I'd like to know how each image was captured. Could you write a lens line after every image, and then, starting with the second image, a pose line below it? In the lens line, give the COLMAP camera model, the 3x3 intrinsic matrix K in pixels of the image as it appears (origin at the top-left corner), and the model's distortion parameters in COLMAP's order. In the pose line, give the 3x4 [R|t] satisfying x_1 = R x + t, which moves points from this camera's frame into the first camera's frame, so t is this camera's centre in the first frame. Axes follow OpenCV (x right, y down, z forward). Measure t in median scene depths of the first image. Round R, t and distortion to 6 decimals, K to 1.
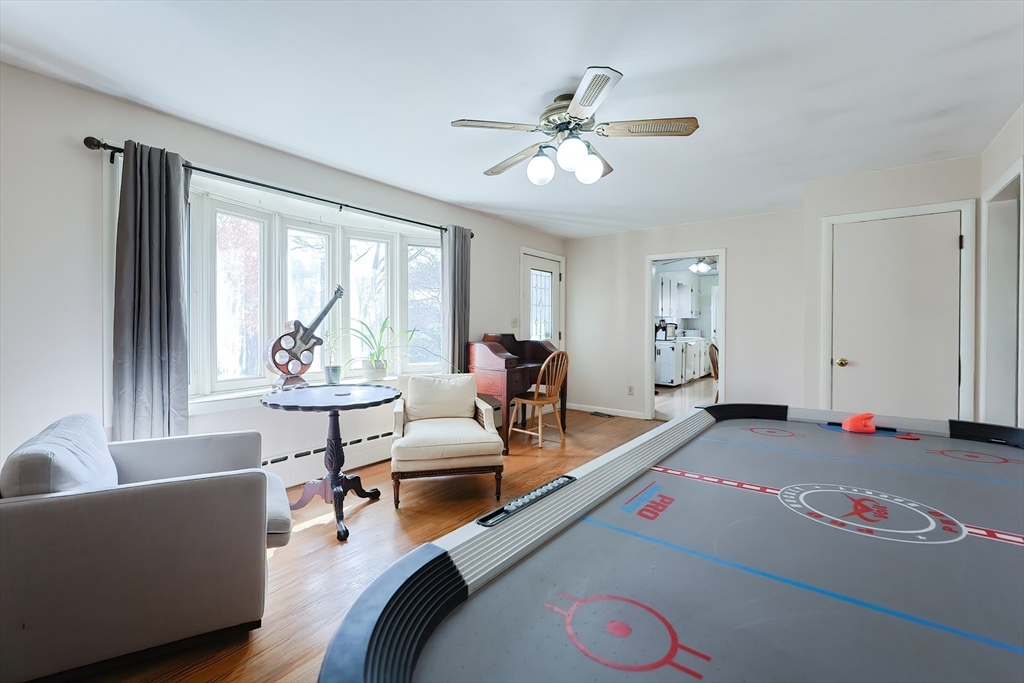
lens RADIAL K [[433.7, 0, 515.9], [0, 433.7, 338.7], [0, 0, 1]] dist [0.000371, -0.000015]
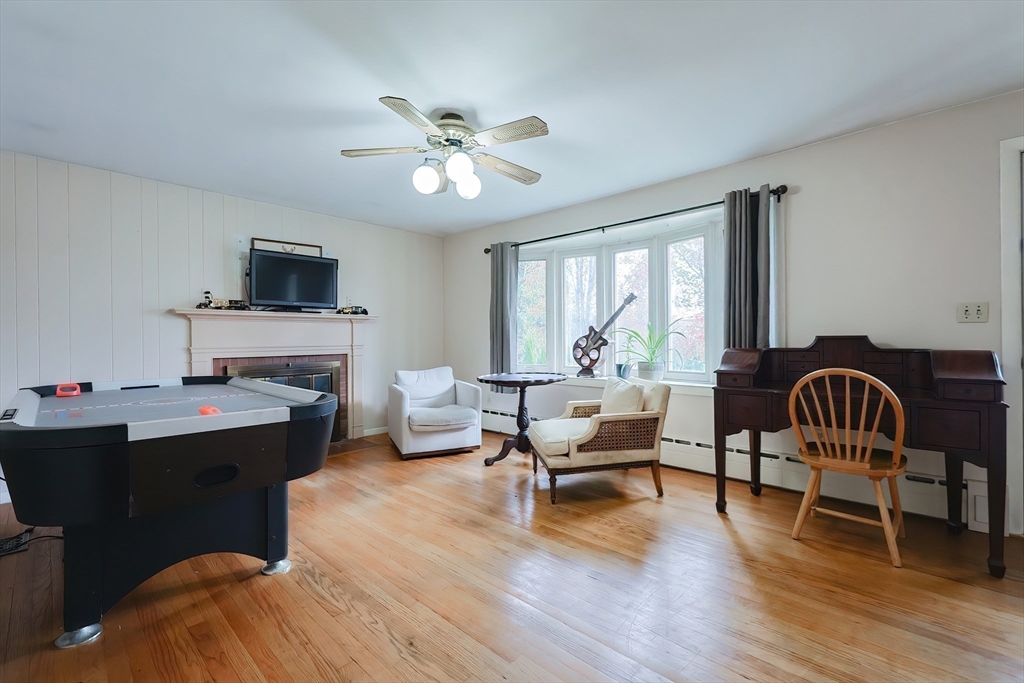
lens RADIAL K [[433.7, 0, 515.9], [0, 433.7, 338.7], [0, 0, 1]] dist [0.000371, -0.000015]
pose [[-0.088906, -0.003203, -0.996035, 0.816487], [-0.019650, 0.999806, -0.001462, 0.002673], [0.995846, 0.019442, -0.088951, 0.891016]]
